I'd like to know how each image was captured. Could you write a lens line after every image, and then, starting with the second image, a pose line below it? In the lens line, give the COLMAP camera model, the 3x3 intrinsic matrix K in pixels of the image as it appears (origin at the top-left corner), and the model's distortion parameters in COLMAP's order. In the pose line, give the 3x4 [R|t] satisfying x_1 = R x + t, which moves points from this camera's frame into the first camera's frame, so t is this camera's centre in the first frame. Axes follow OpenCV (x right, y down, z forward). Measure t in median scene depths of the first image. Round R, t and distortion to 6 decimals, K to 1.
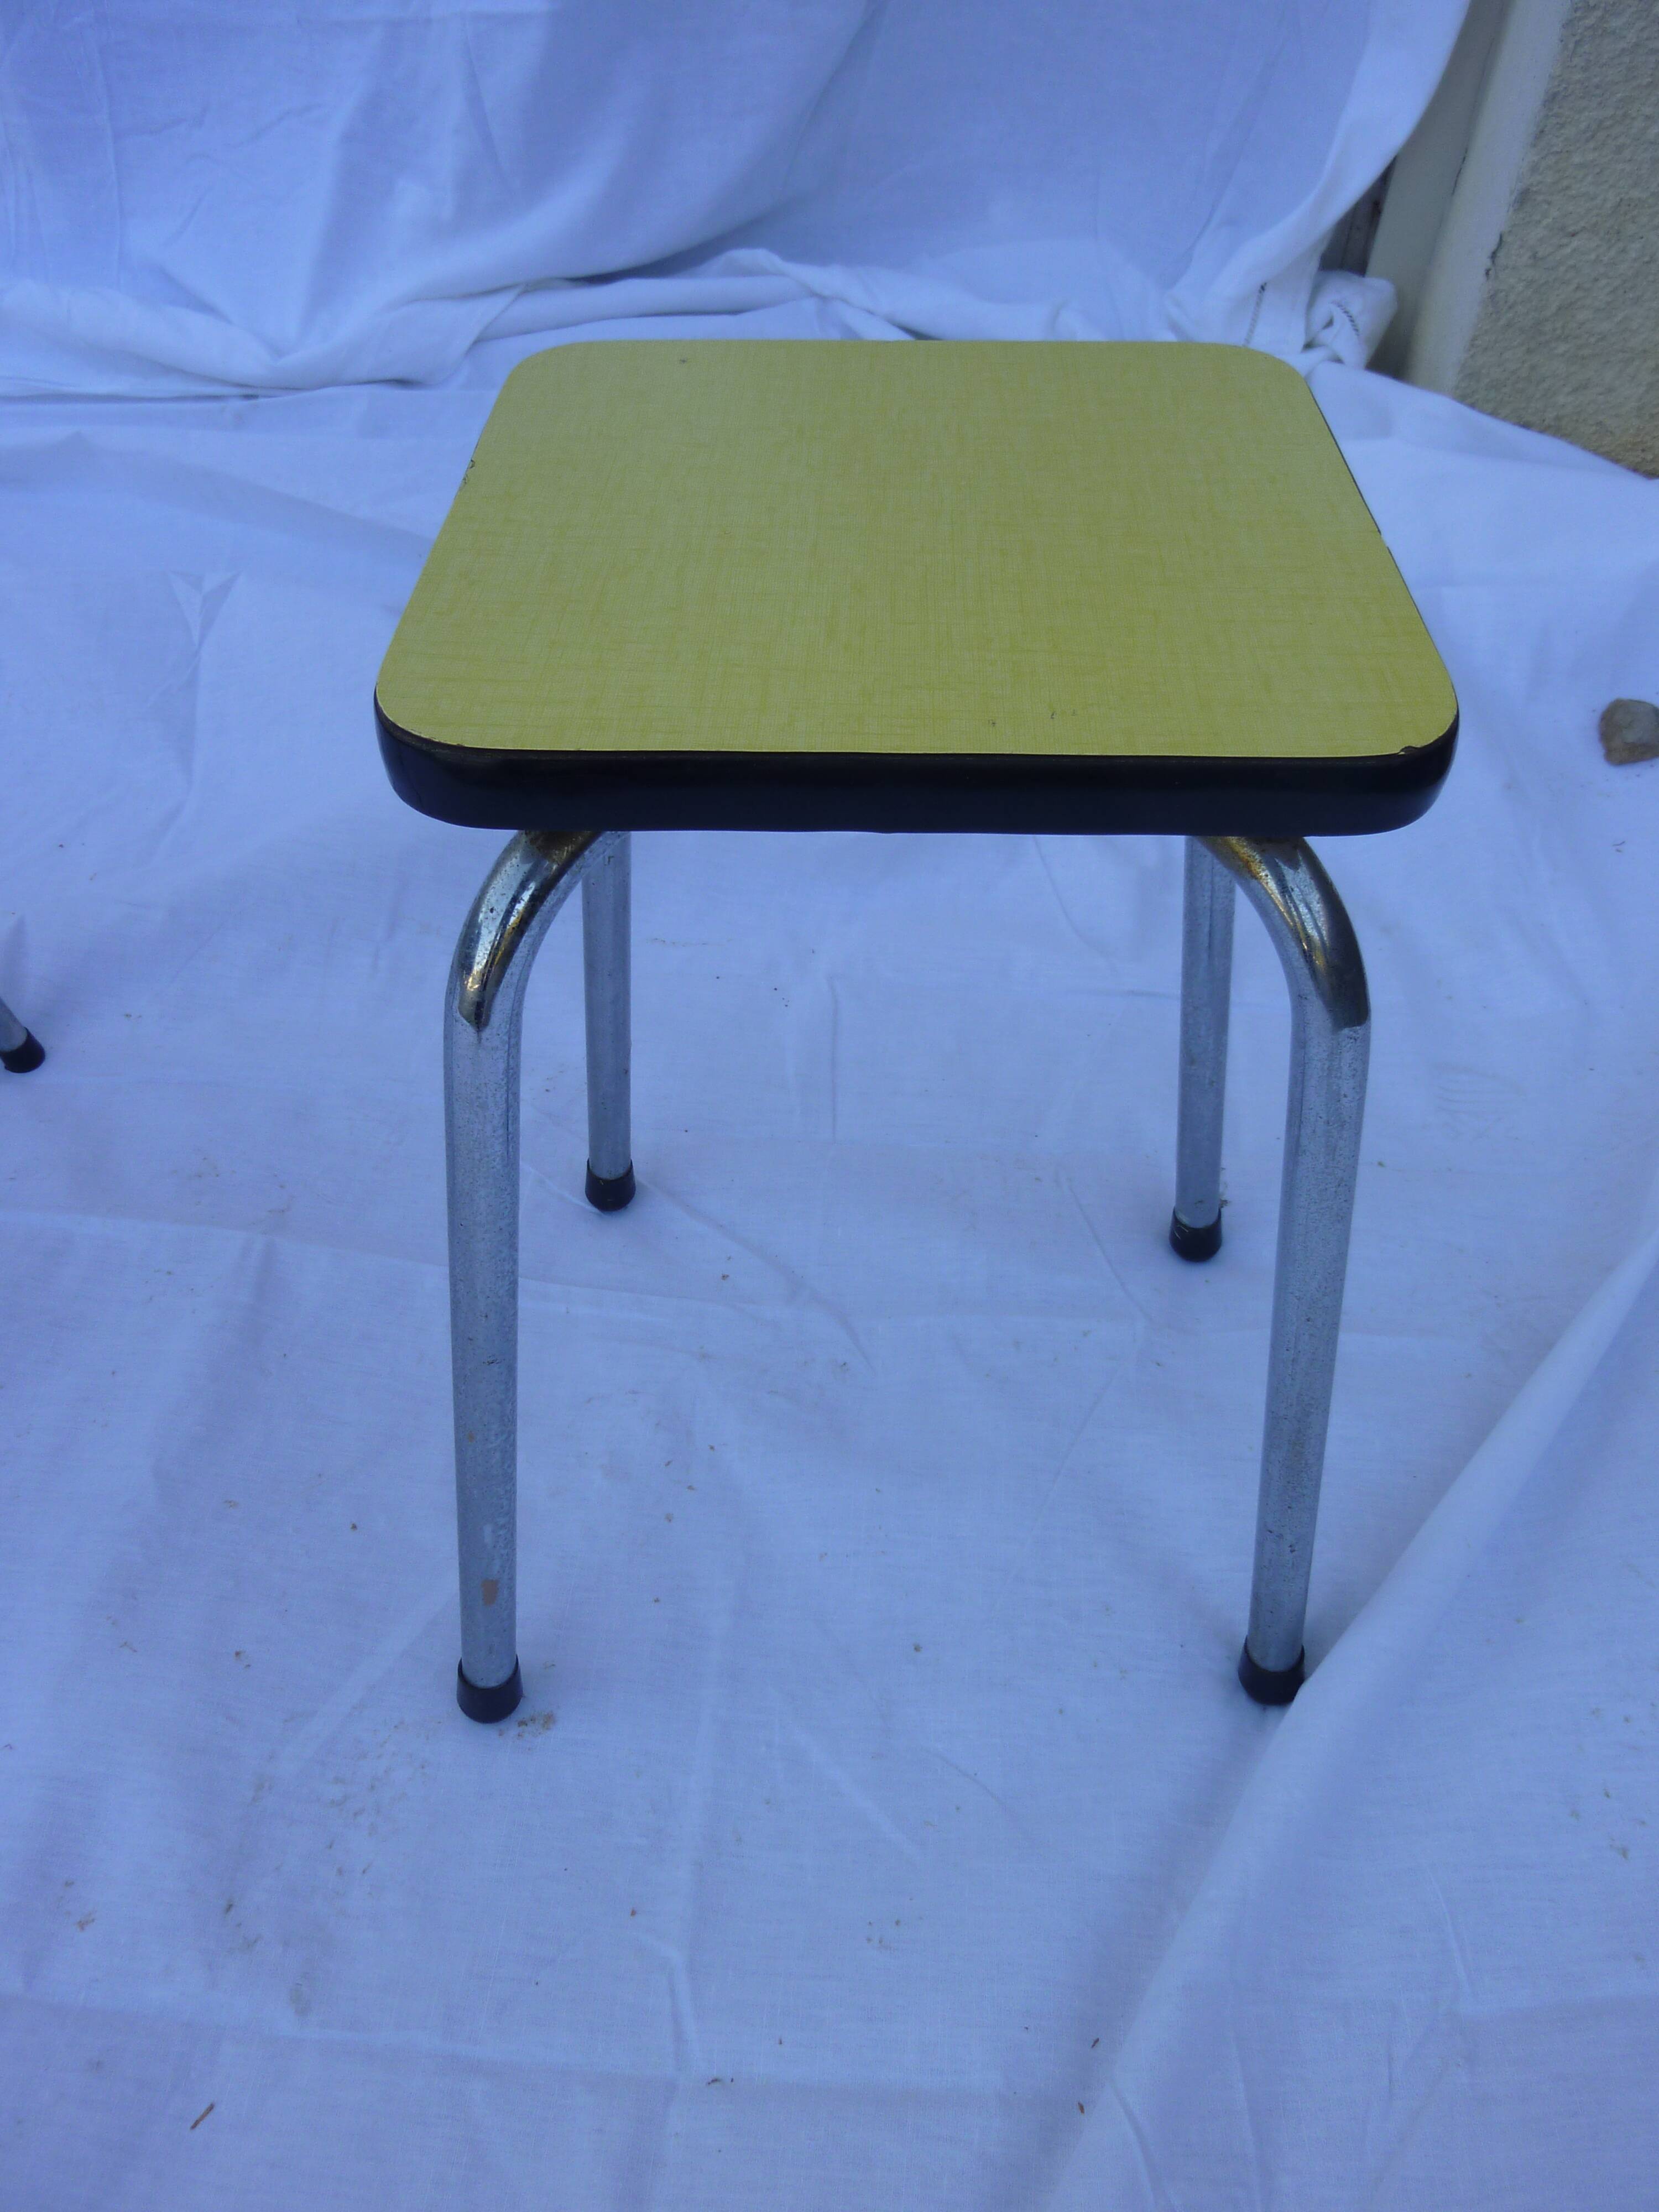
lens RADIAL K [[1655.2, 0, 826.1], [0, 1655.2, 1116.2], [0, 0, 1]] dist [-0.032002, -0.007293]
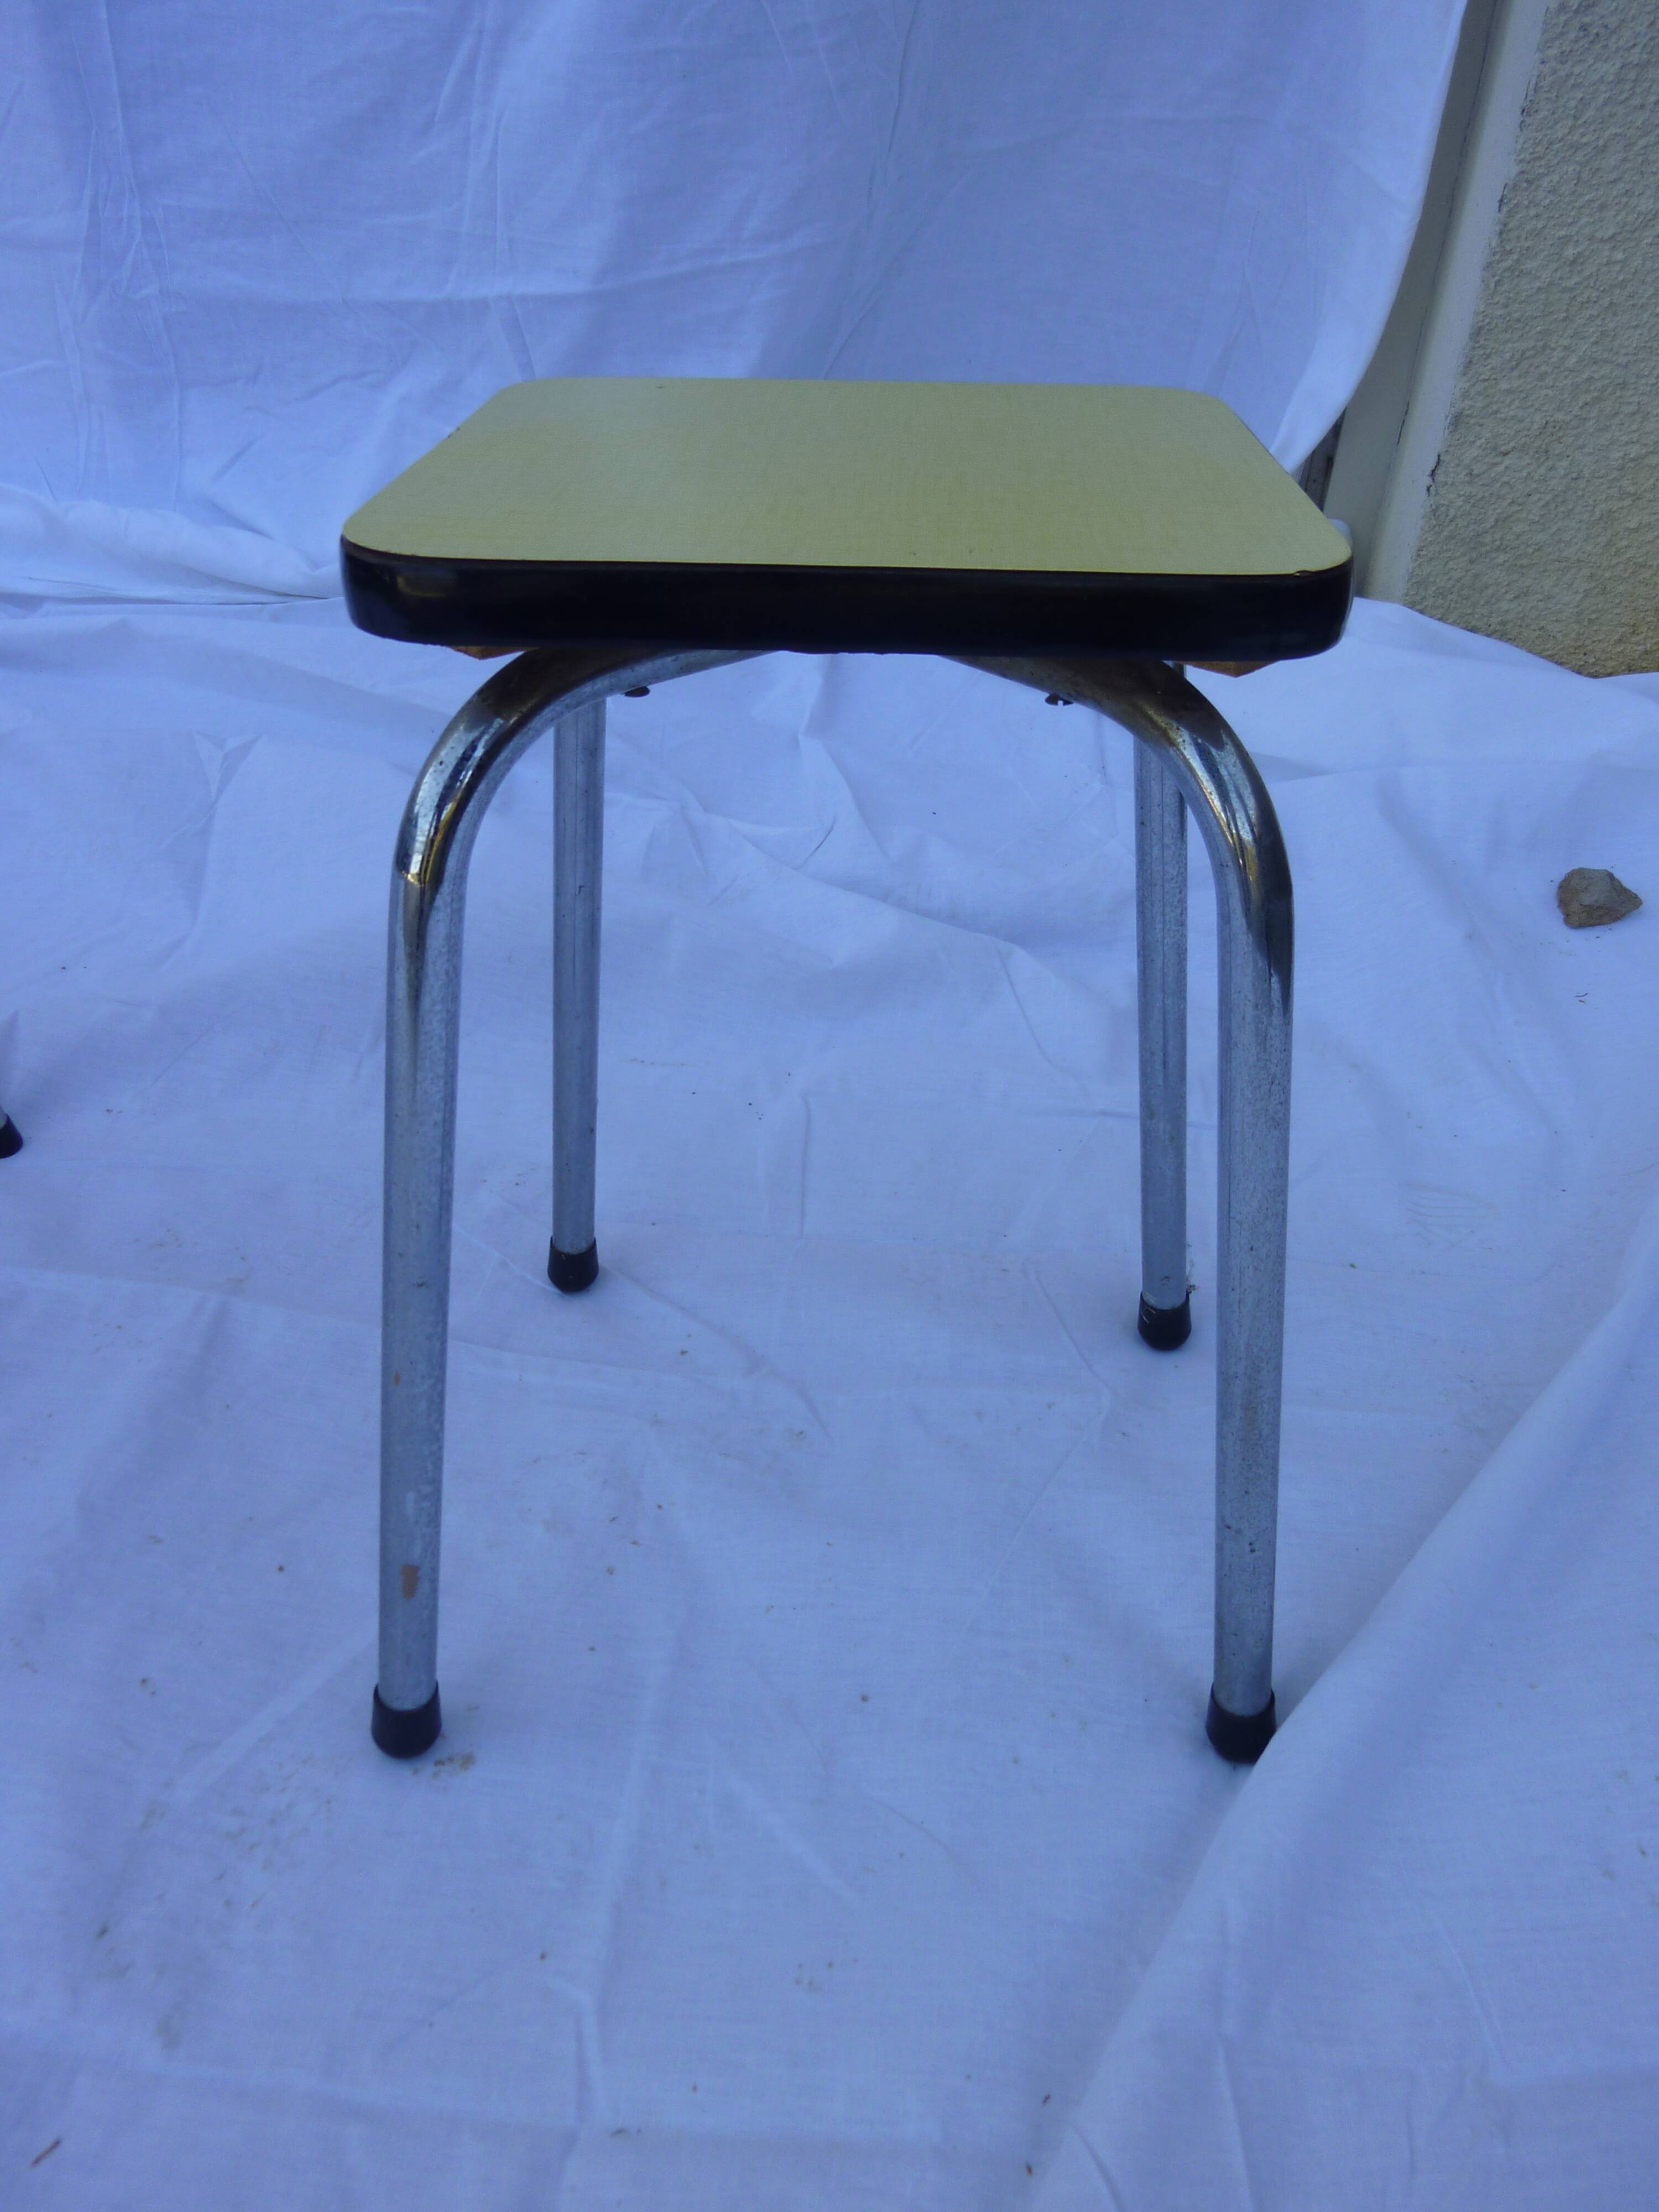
lens RADIAL K [[1655.2, 0, 826.1], [0, 1655.2, 1116.2], [0, 0, 1]] dist [-0.032002, -0.007293]
pose [[0.999744, 0.021658, -0.006593, 0.030705], [-0.022528, 0.980613, -0.194654, 0.171534], [0.002249, 0.194753, 0.980850, 0.012810]]
